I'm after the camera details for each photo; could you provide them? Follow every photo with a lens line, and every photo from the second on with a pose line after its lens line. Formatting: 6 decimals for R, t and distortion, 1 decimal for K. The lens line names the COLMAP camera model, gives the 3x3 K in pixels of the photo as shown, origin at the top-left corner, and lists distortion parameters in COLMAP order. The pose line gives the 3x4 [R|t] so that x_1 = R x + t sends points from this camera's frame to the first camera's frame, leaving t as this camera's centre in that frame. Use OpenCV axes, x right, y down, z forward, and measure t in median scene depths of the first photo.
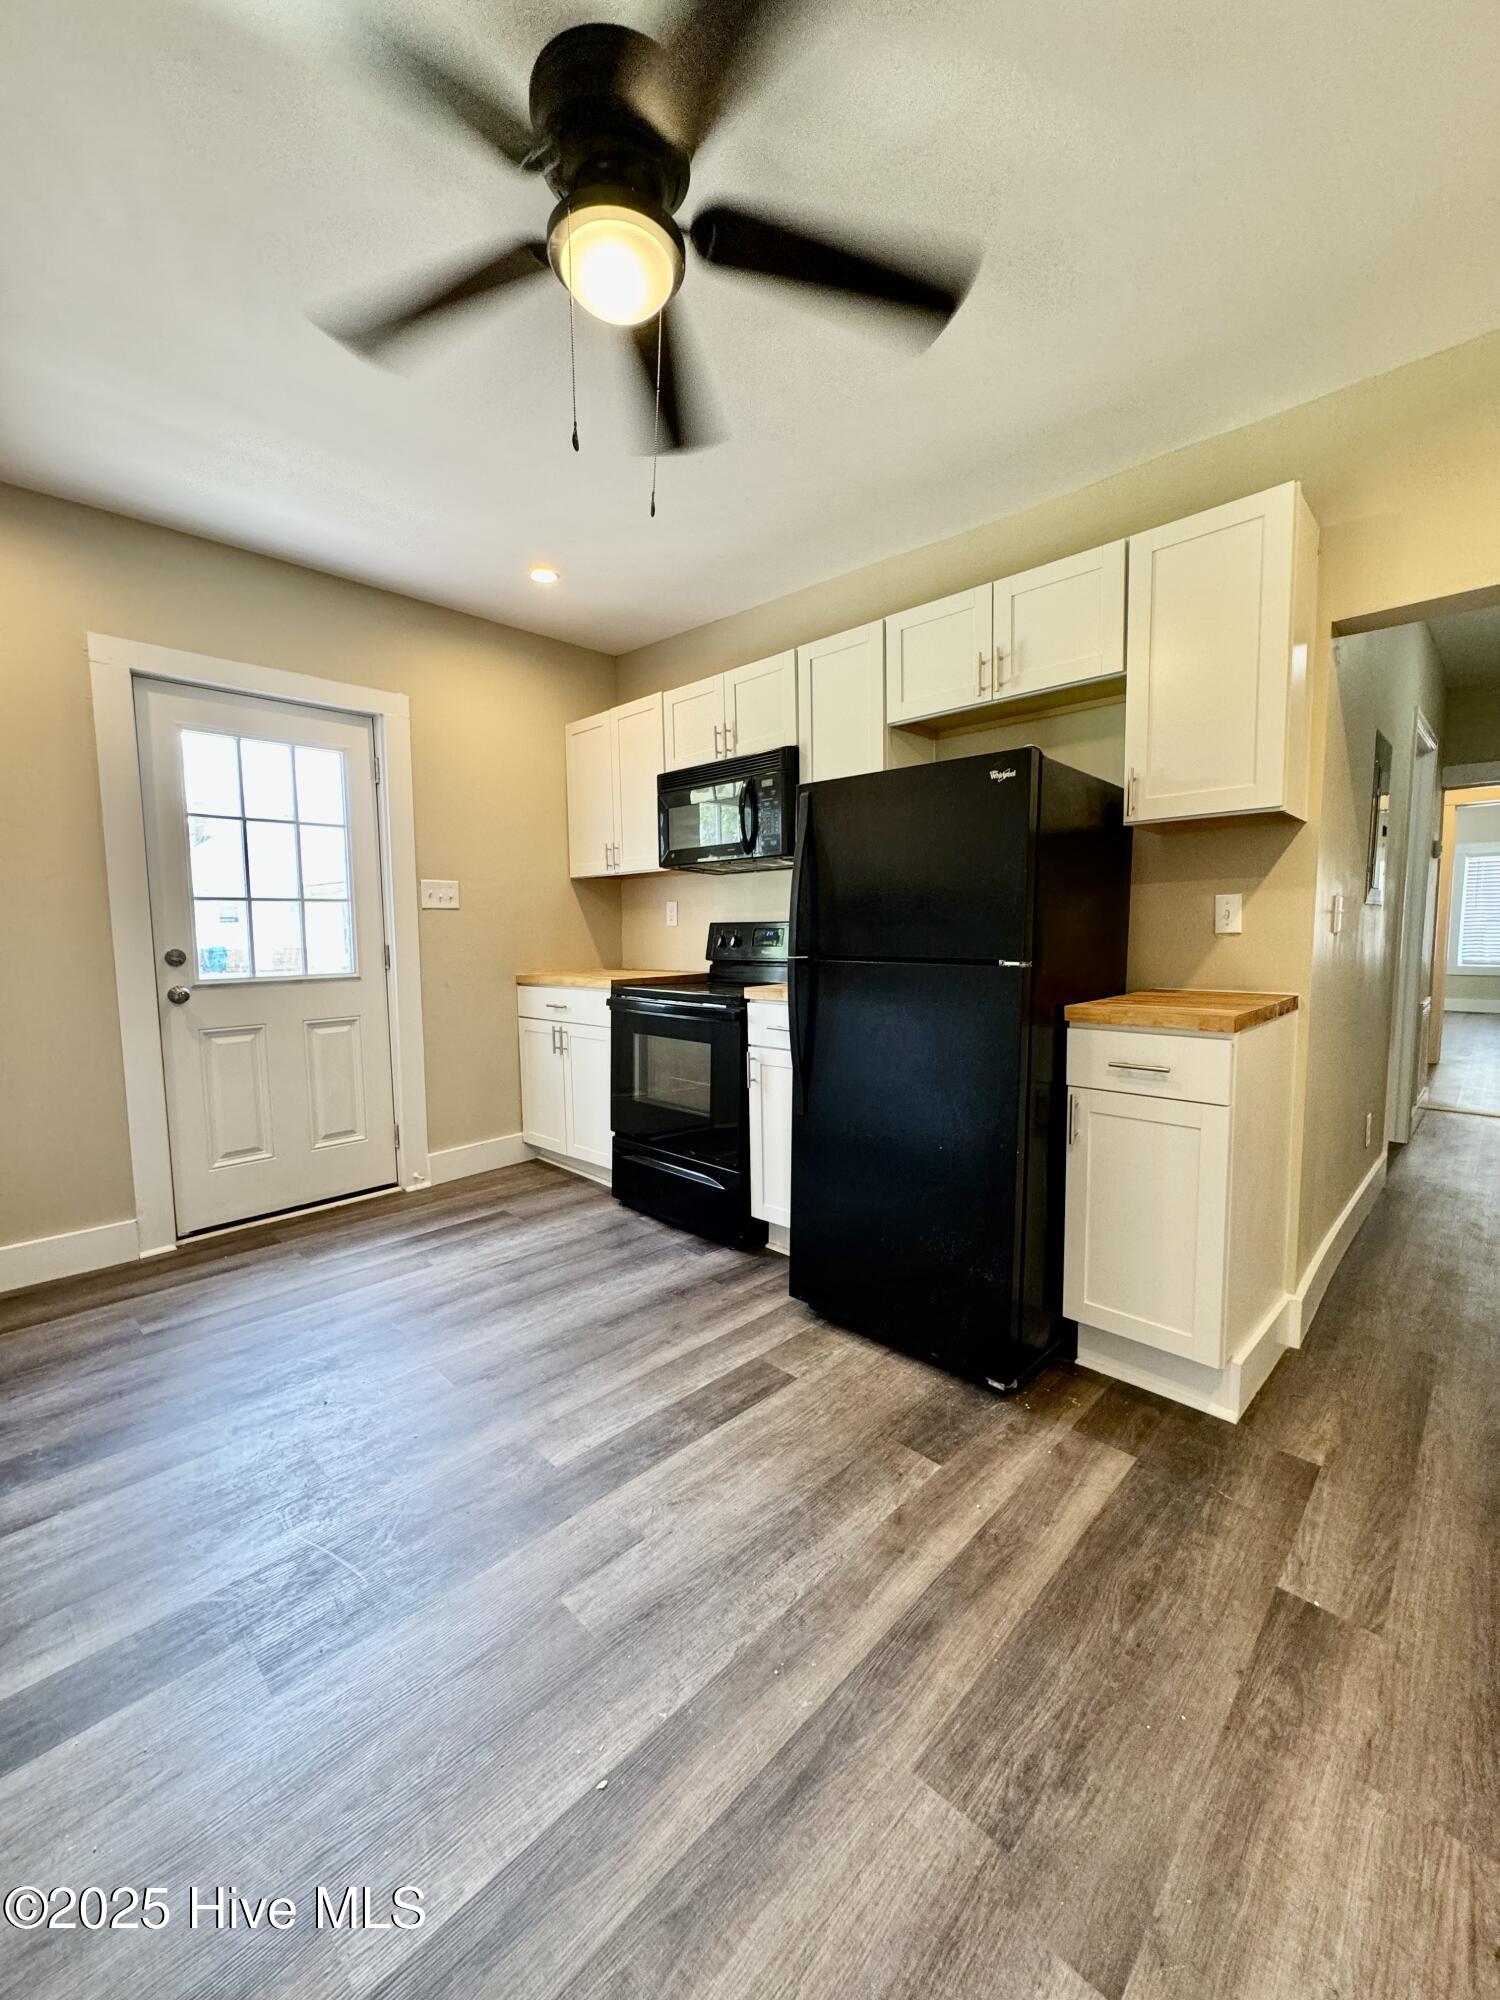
lens RADIAL K [[795.7, 0, 754.6], [0, 795.7, 1000.3], [0, 0, 1]] dist [-0.002518, 0.001184]
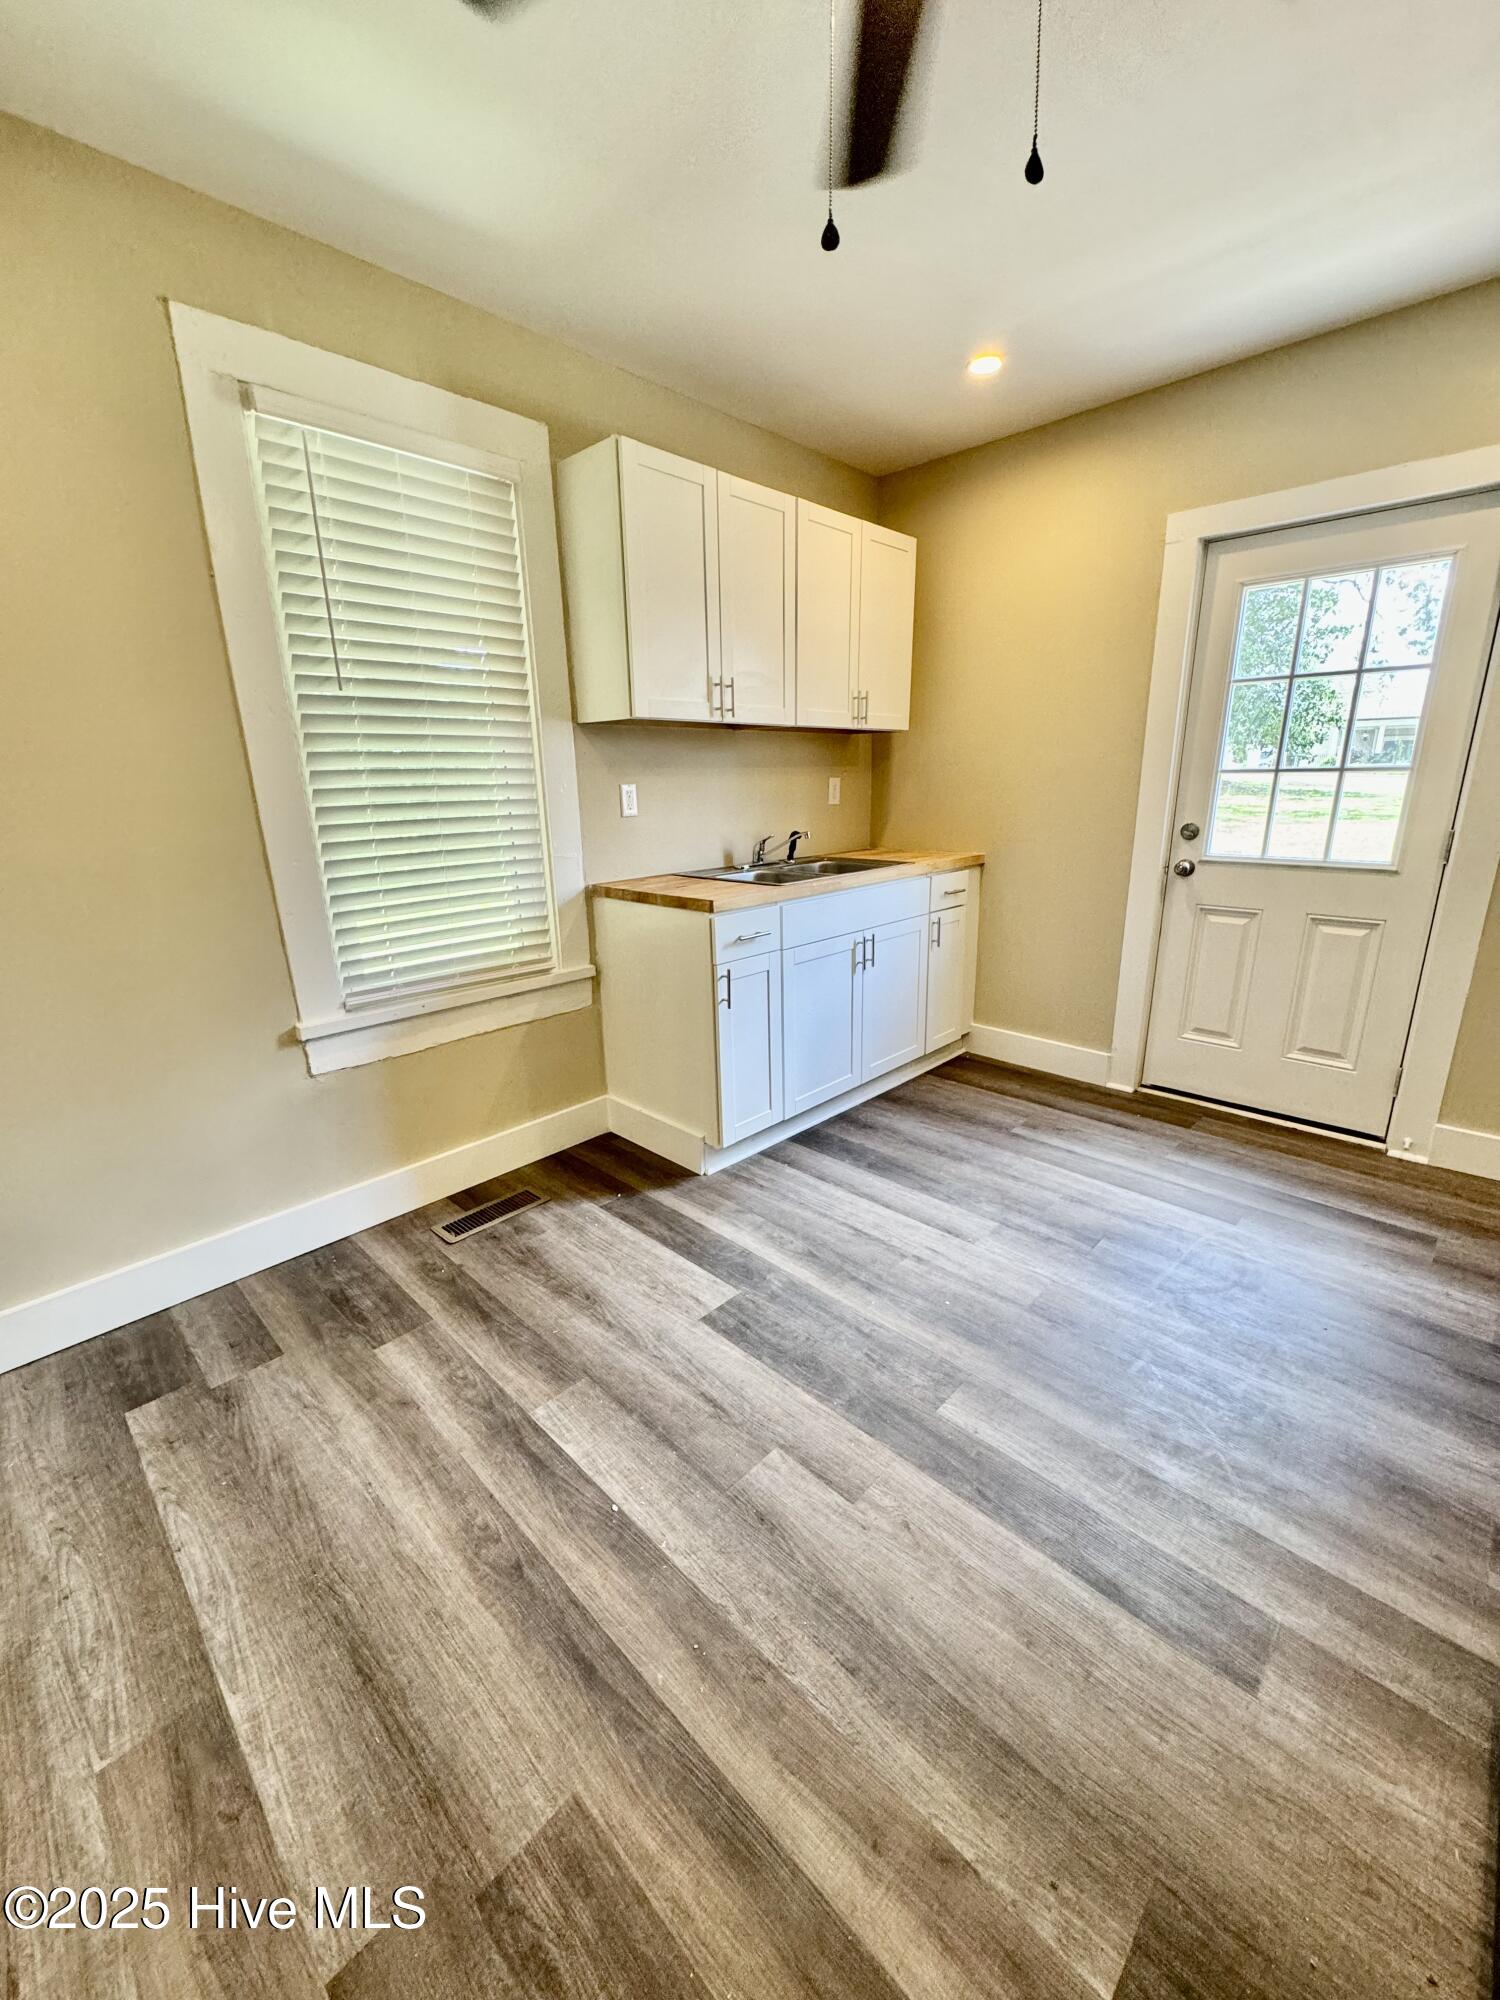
lens RADIAL K [[795.7, 0, 754.6], [0, 795.7, 1000.3], [0, 0, 1]] dist [-0.002518, 0.001184]
pose [[-0.000352, 0.281993, -0.959416, 0.486750], [-0.077200, 0.956546, 0.281177, -0.135600], [0.997016, 0.074166, 0.021433, 0.643665]]
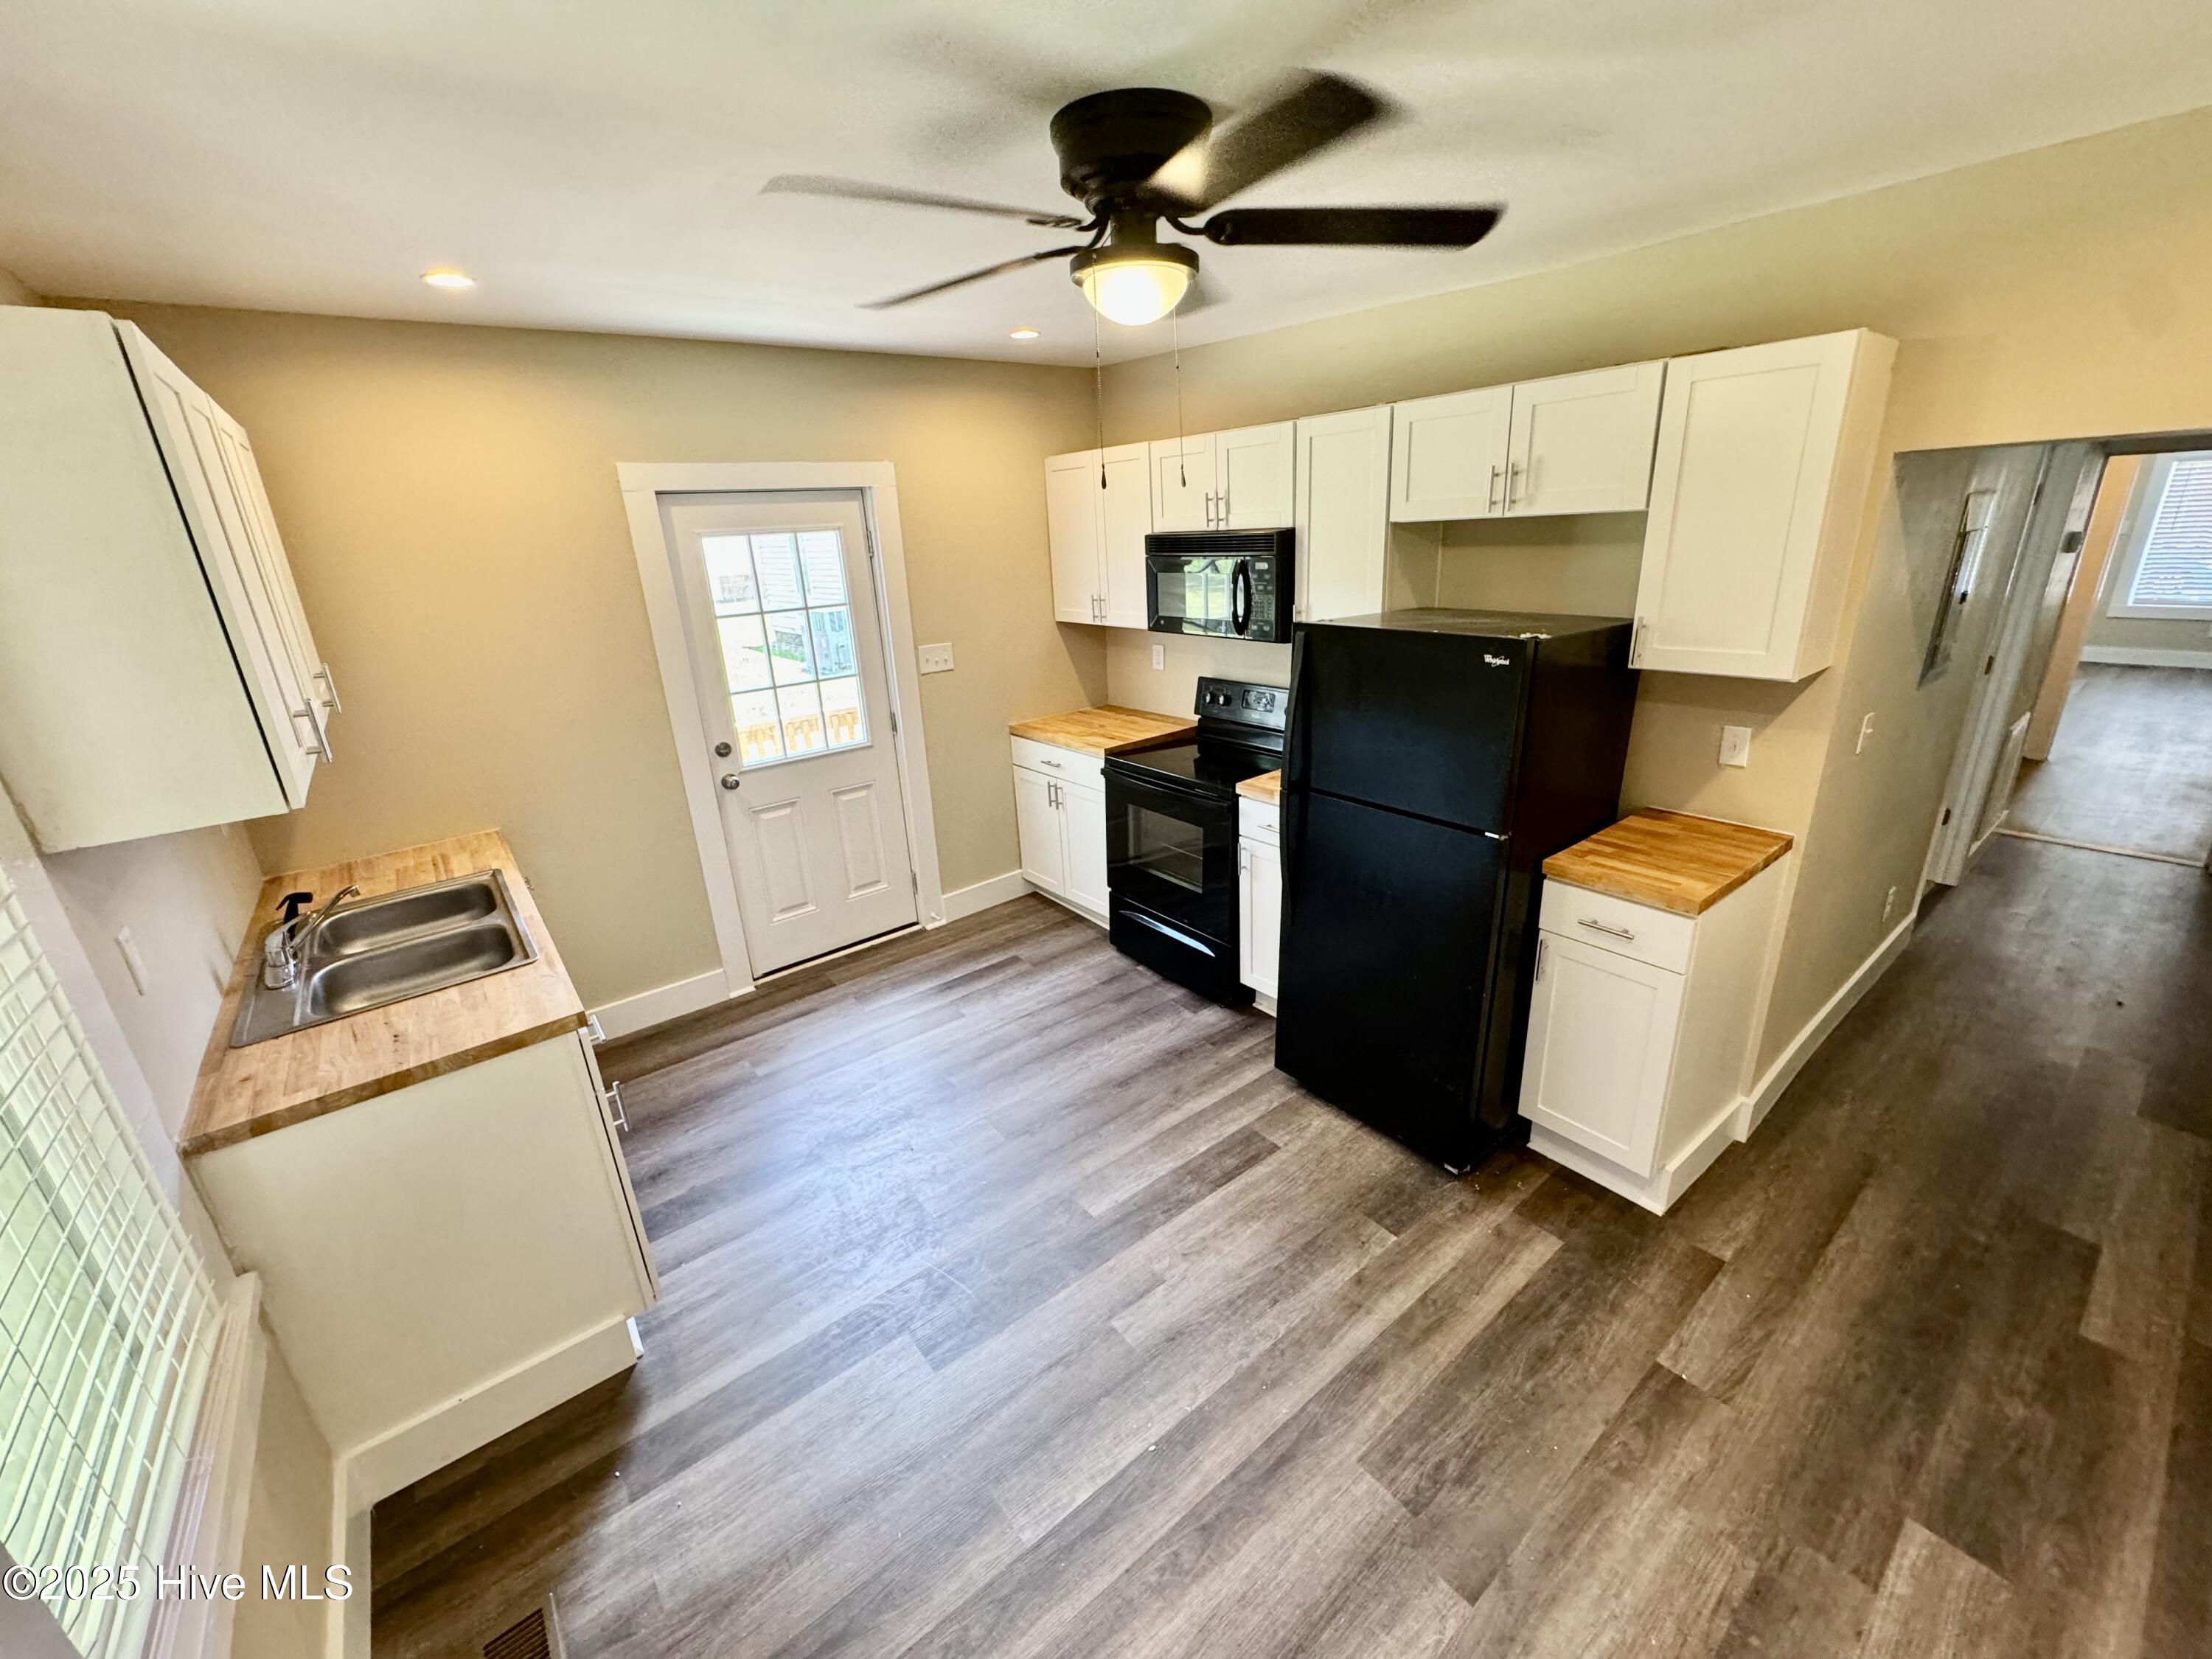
lens RADIAL K [[880.1, 0, 1106.5], [0, 880.1, 824.9], [0, 0, 1]] dist [-0.002518, 0.001184]
pose [[0.990092, 0.008883, -0.140142, -0.027558], [0.025331, 0.970326, 0.240470, -0.351649], [0.138120, -0.241638, 0.960486, -0.214386]]
